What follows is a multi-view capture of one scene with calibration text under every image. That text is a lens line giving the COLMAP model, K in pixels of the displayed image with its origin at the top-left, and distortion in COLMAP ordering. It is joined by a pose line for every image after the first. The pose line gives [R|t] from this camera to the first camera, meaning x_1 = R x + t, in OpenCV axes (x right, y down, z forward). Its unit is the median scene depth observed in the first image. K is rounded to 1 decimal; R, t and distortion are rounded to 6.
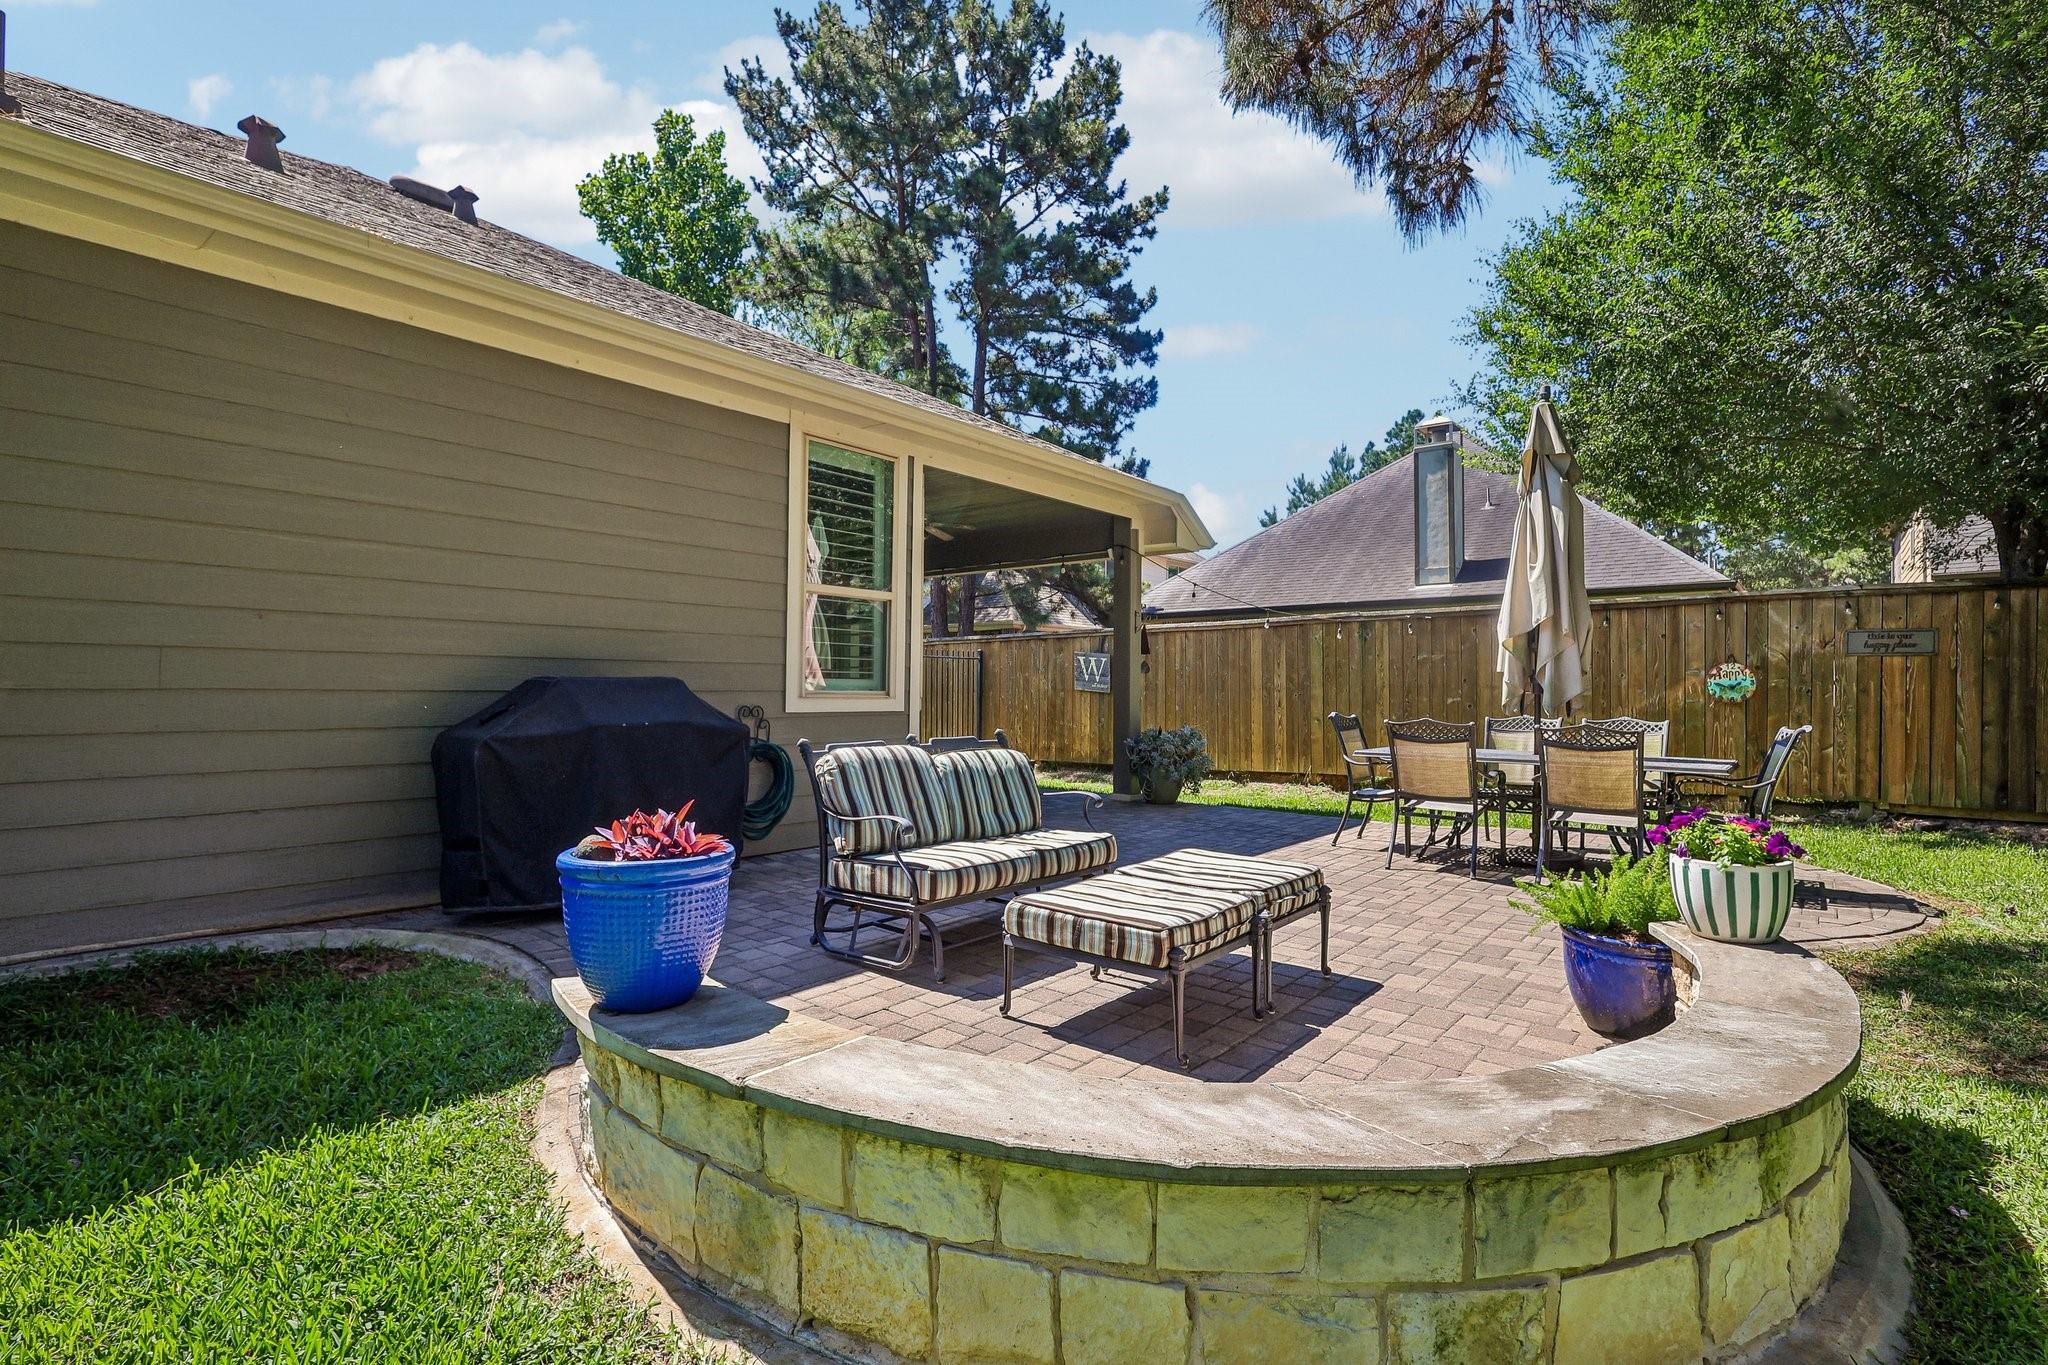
lens RADIAL K [[959.6, 0, 1023.8], [0, 959.6, 681.1], [0, 0, 1]] dist [0.001670, 0.000187]
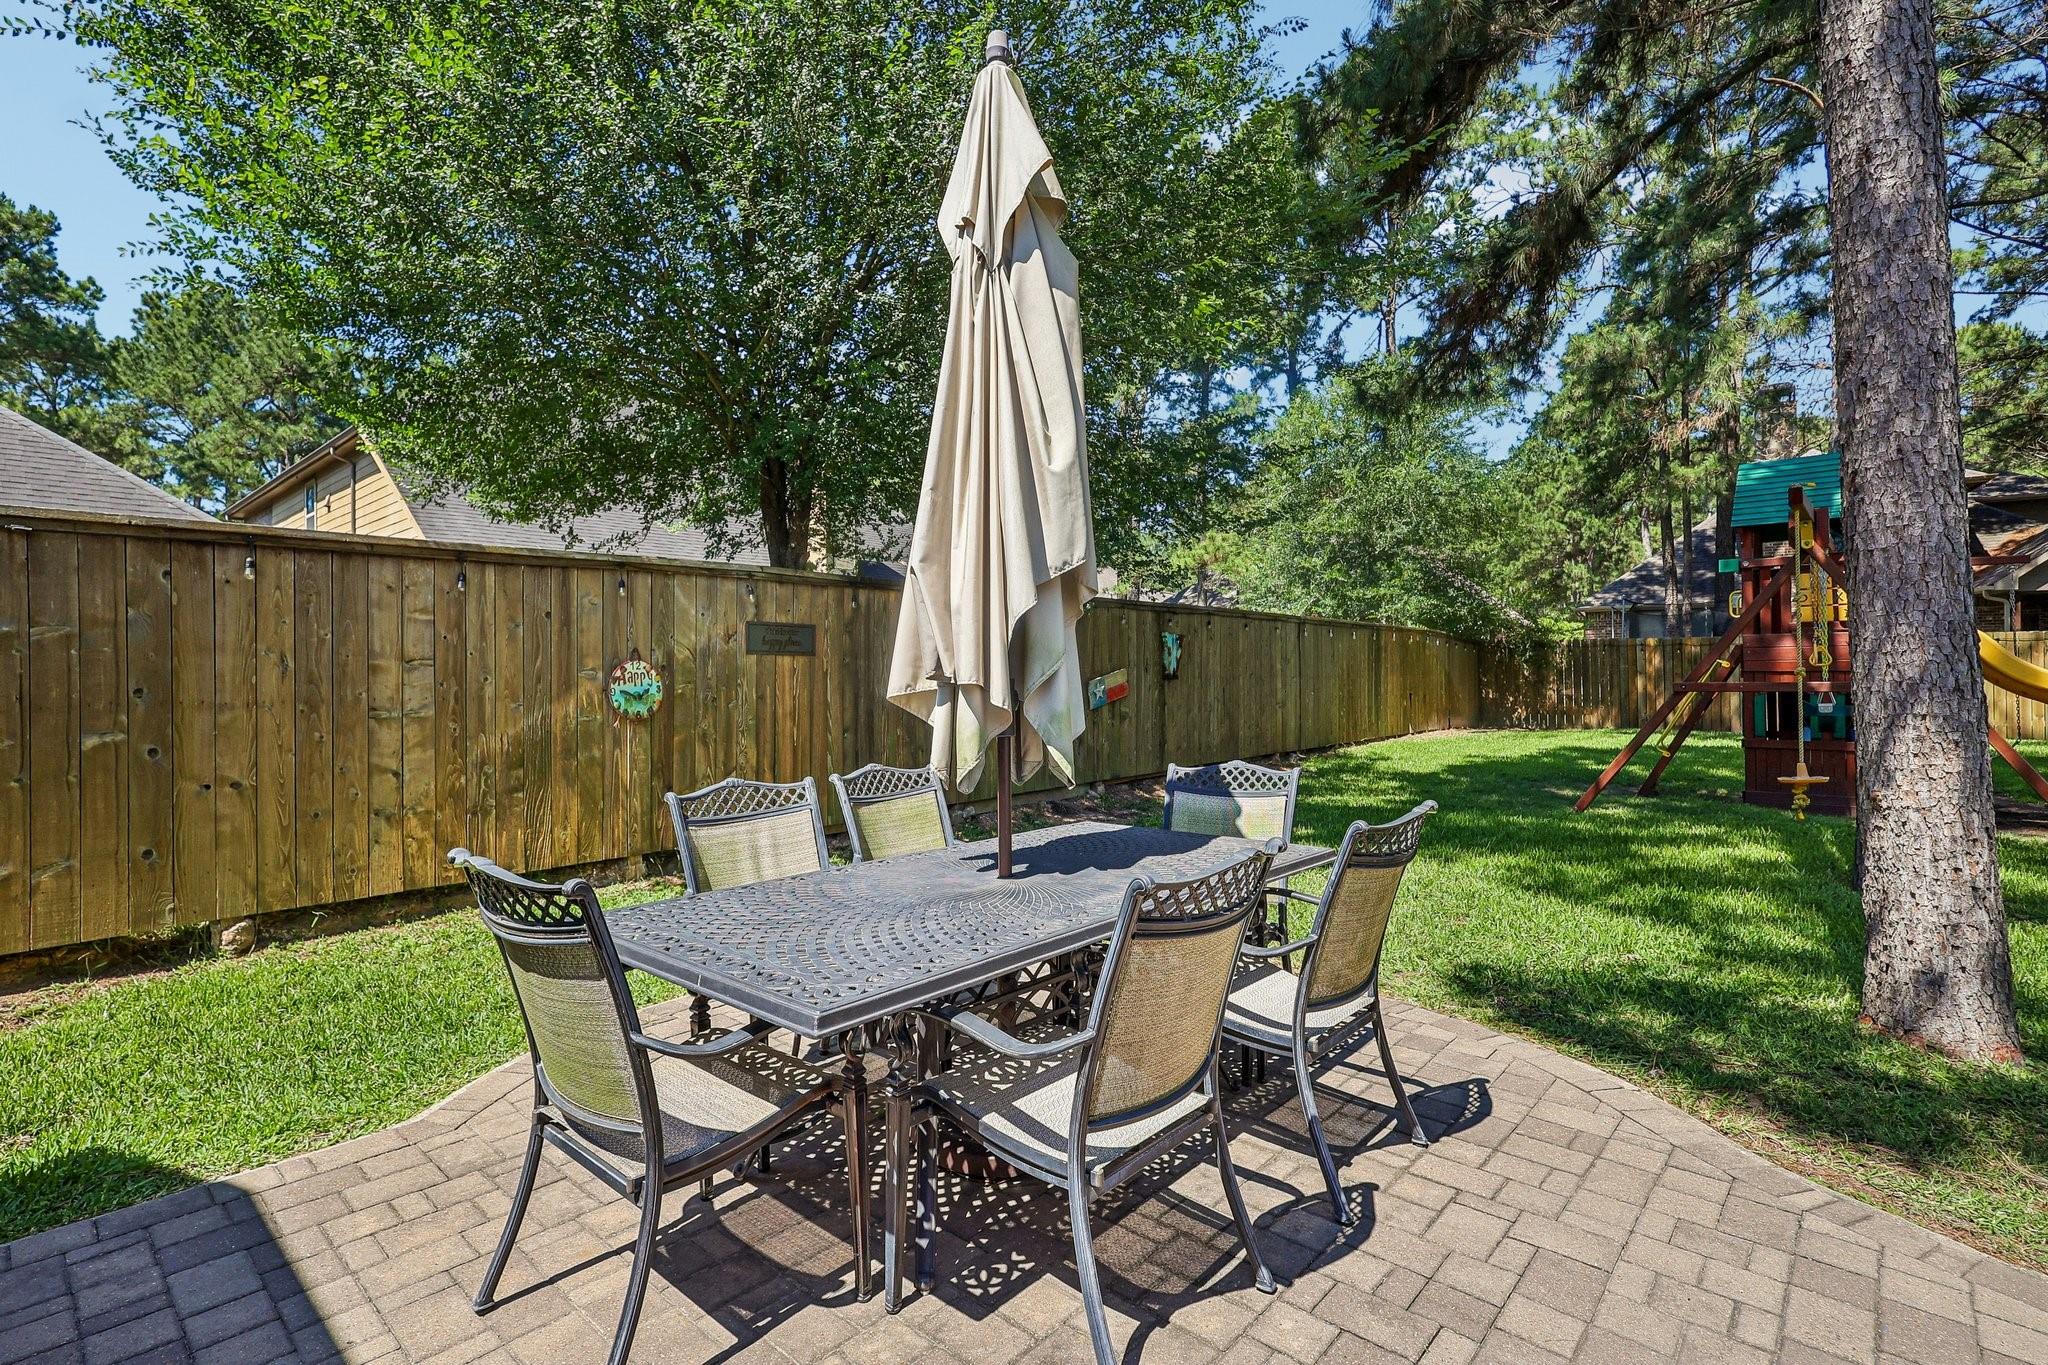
lens RADIAL K [[959.6, 0, 1010.0], [0, 959.6, 673.9], [0, 0, 1]] dist [0.001670, 0.000187]
pose [[0.046786, -0.001671, 0.998904, 0.076011], [-0.001832, 0.999997, 0.001759, -0.011822], [-0.998903, -0.001912, 0.046783, 0.749654]]
